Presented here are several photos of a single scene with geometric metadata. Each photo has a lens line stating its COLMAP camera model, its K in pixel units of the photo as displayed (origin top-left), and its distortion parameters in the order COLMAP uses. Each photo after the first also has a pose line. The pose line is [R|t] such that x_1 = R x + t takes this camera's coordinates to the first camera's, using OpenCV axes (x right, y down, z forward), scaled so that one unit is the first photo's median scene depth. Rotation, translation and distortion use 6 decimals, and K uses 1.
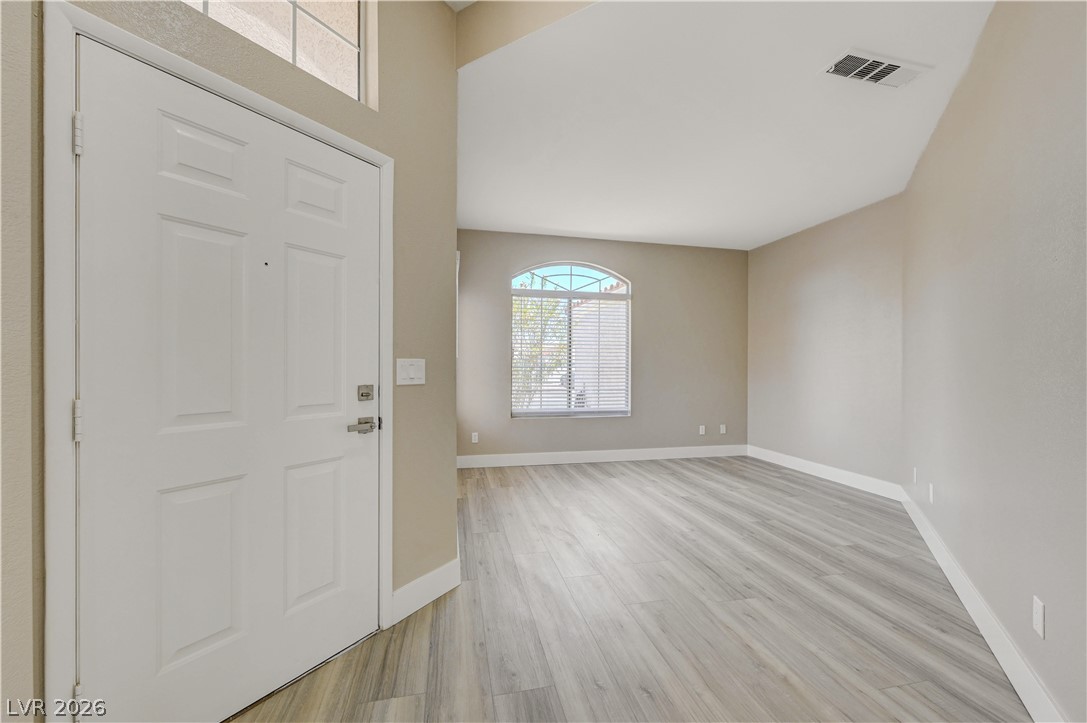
lens RADIAL K [[430.2, 0, 546.0], [0, 430.2, 365.6], [0, 0, 1]] dist [-0.000044, -0.000089]
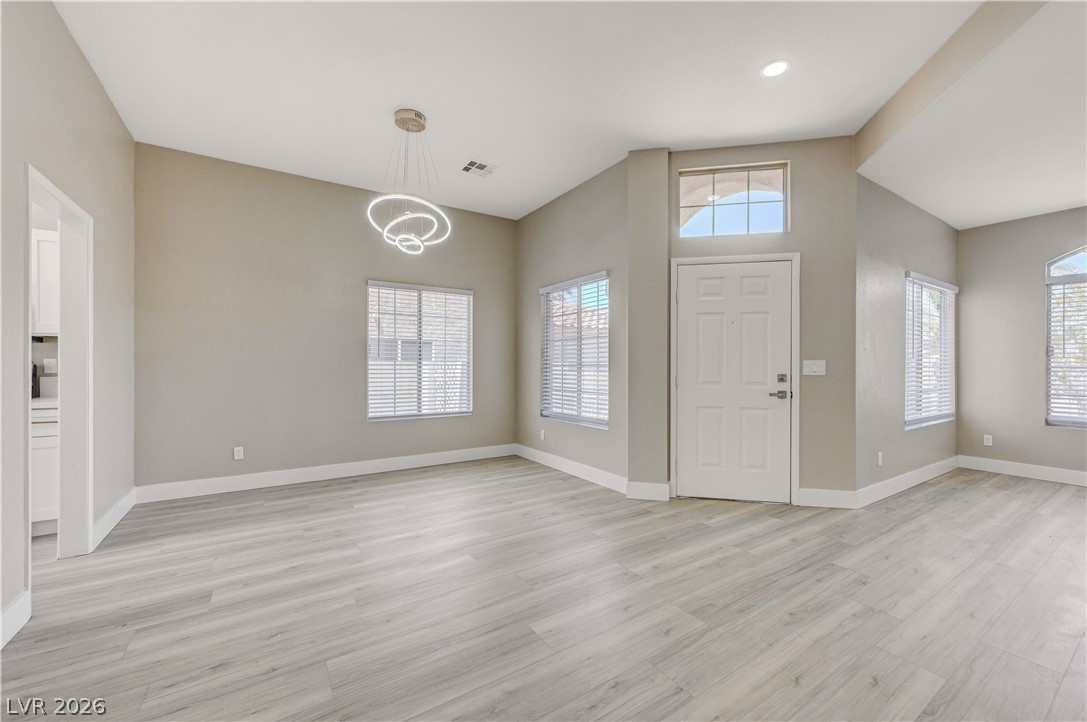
lens RADIAL K [[430.2, 0, 546.0], [0, 430.2, 365.1], [0, 0, 1]] dist [-0.000044, -0.000089]
pose [[0.342582, 0.002415, -0.939485, 1.010956], [-0.003943, 0.999992, 0.001133, 0.005349], [0.939480, 0.003316, 0.342589, -0.655175]]
